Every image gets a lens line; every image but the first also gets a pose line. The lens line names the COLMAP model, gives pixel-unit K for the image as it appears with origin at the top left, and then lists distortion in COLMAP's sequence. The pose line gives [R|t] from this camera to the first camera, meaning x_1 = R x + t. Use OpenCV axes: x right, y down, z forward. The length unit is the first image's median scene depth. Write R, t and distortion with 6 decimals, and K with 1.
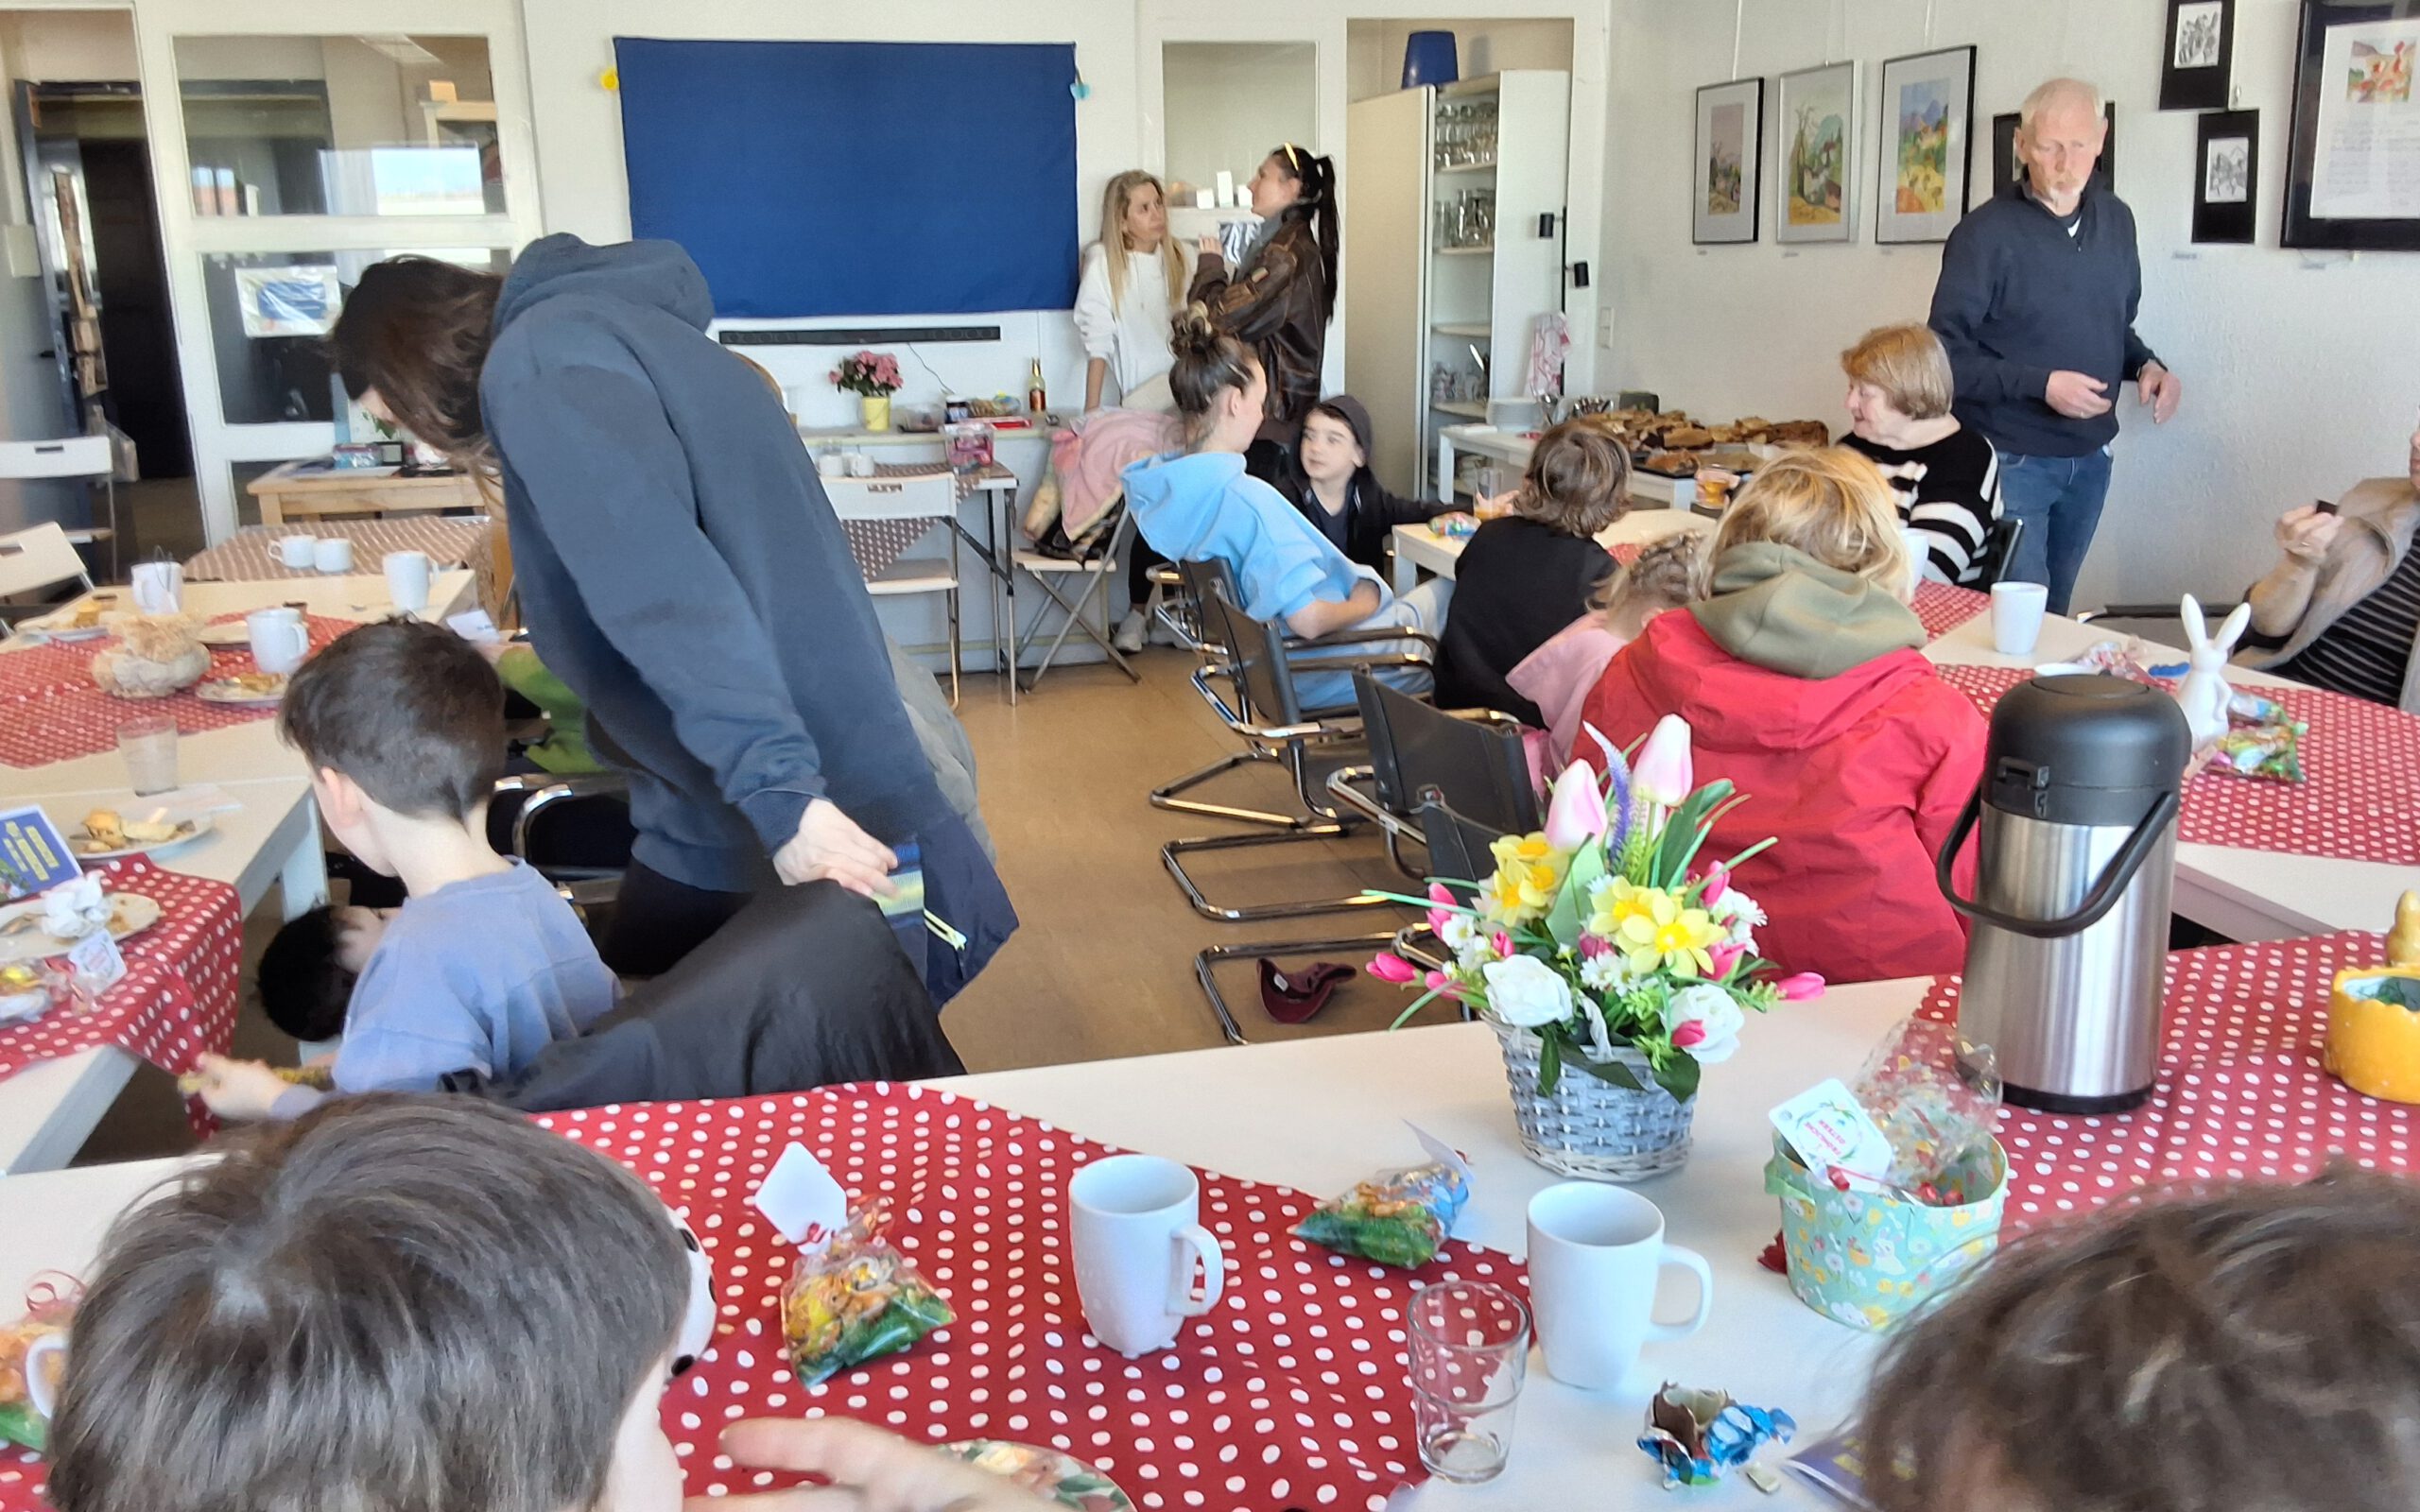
lens RADIAL K [[2024.3, 0, 1206.6], [0, 2024.3, 757.2], [0, 0, 1]] dist [0.009198, -0.058836]
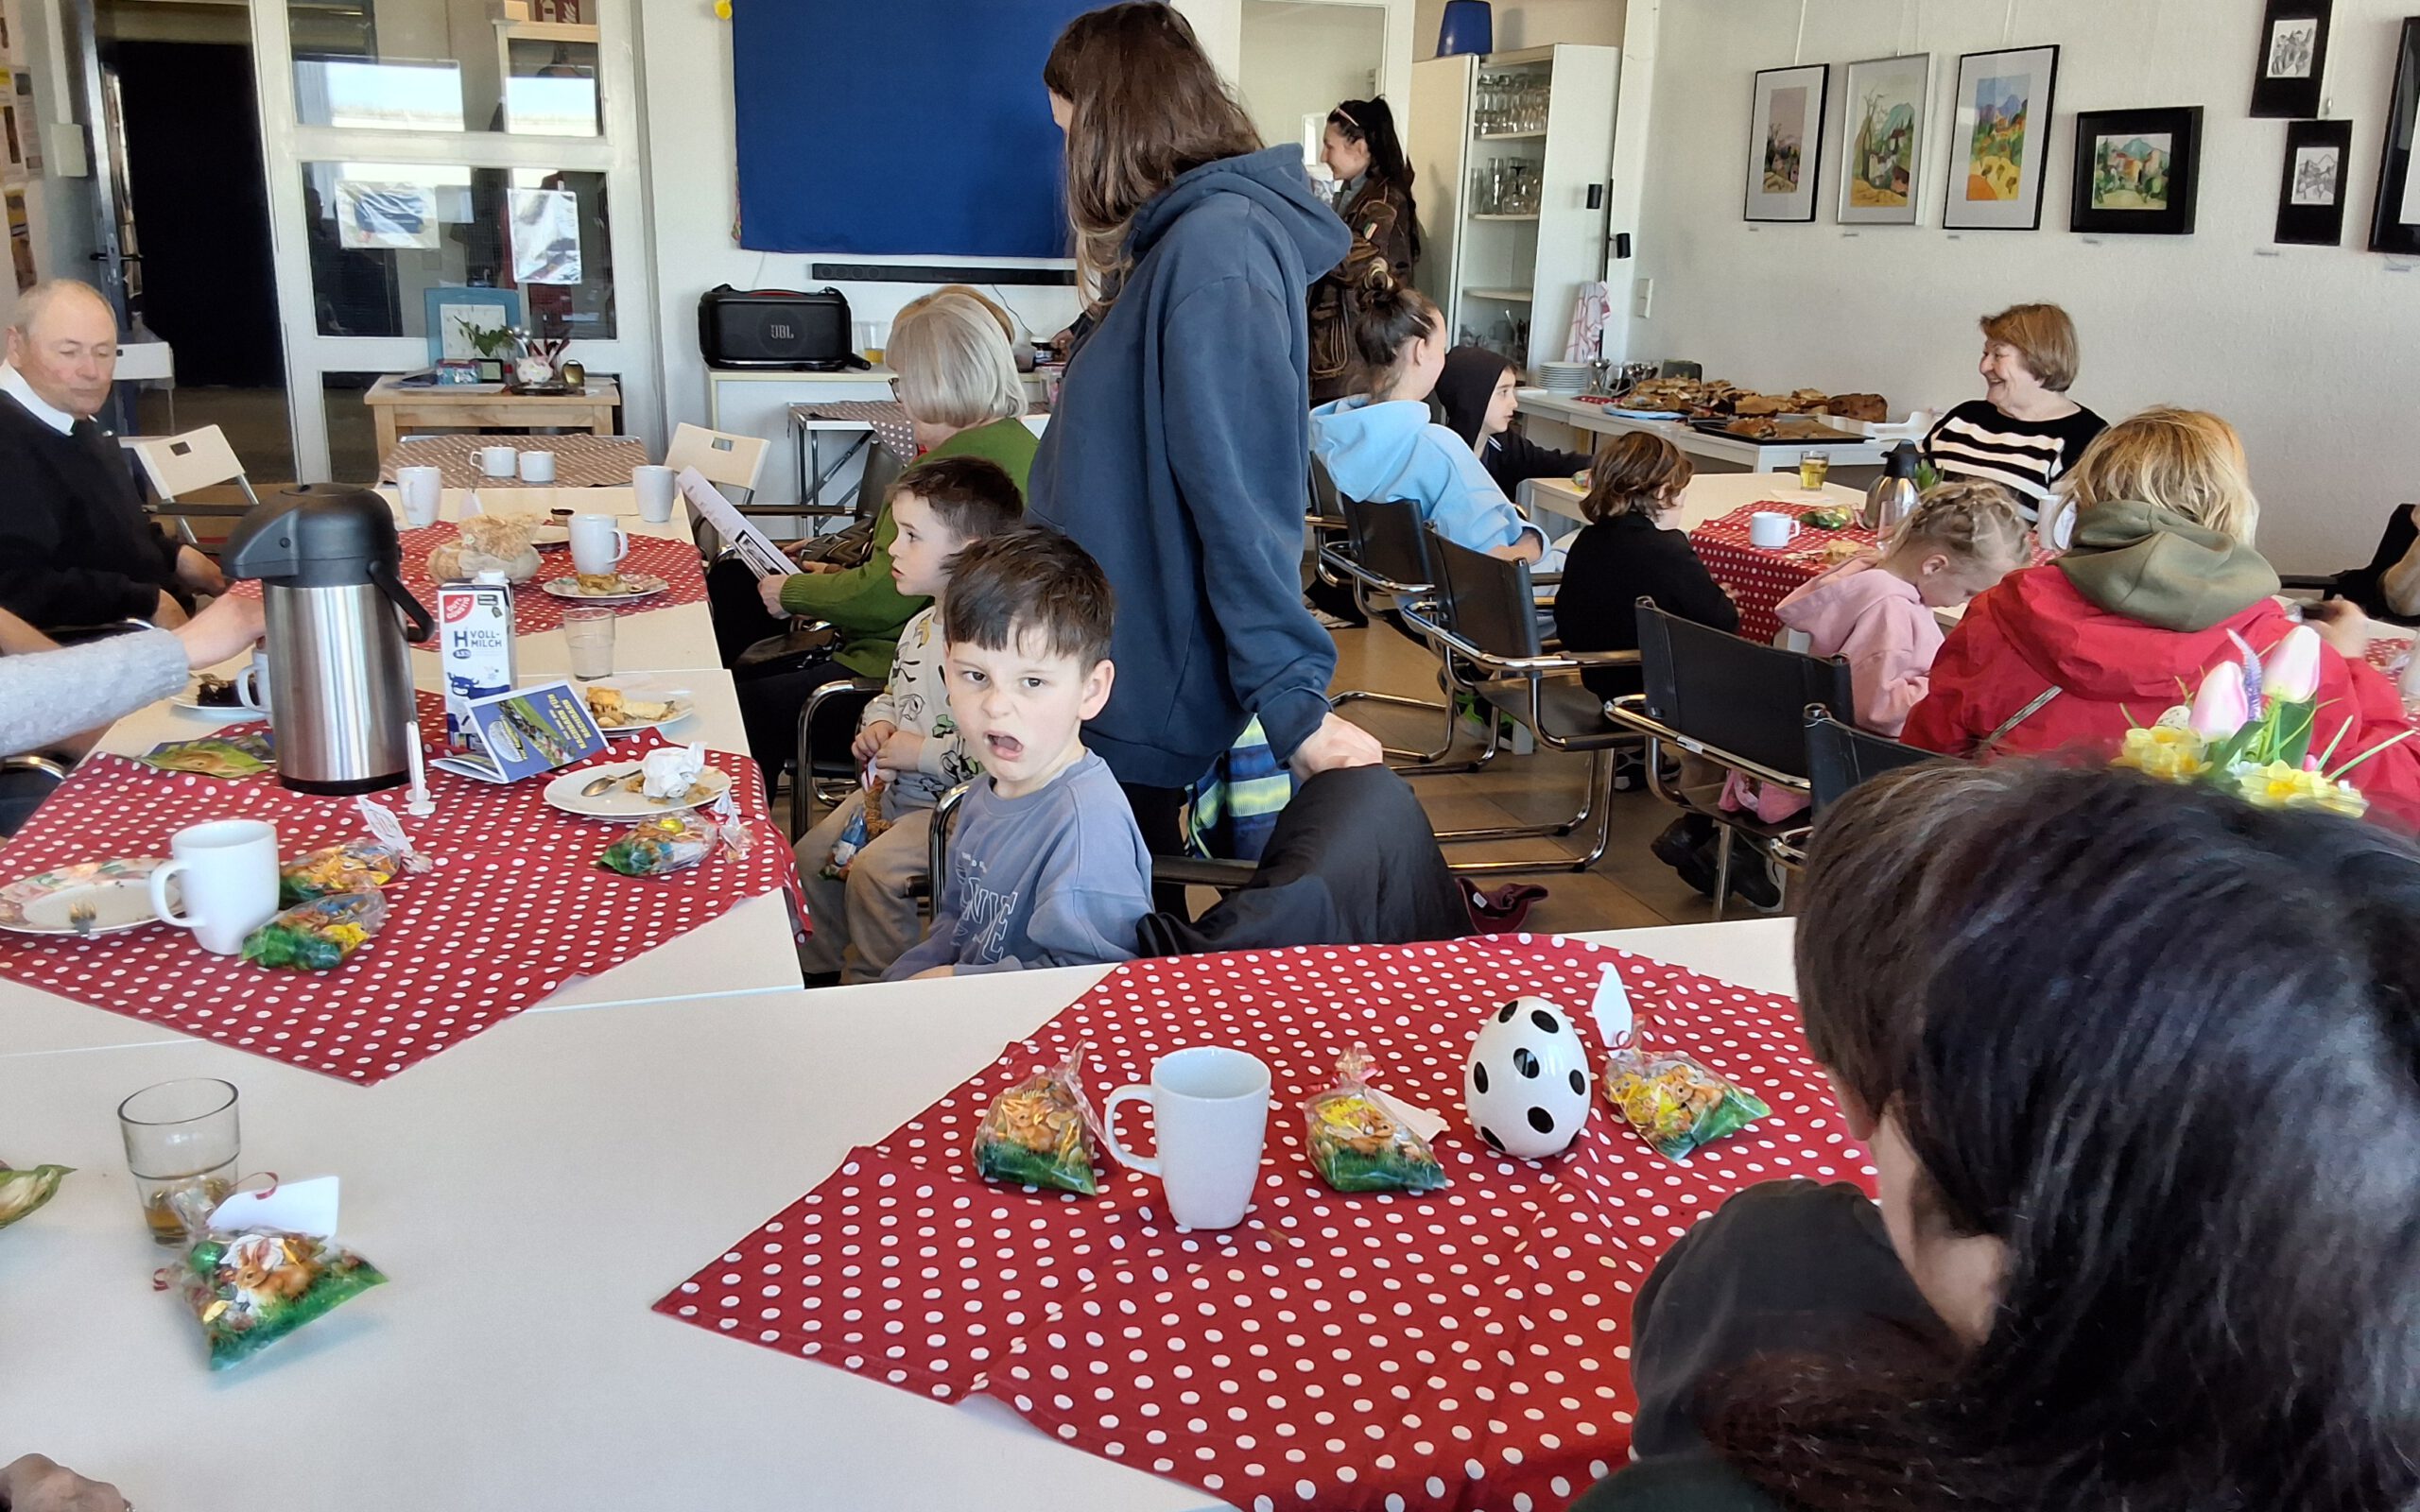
lens RADIAL K [[2024.3, 0, 1209.1], [0, 2024.3, 749.7], [0, 0, 1]] dist [0.009198, -0.058836]
pose [[0.997459, 0.028418, 0.065326, -0.109434], [-0.029500, 0.999442, 0.015666, 0.012061], [-0.064844, -0.017553, 0.997741, -0.030681]]
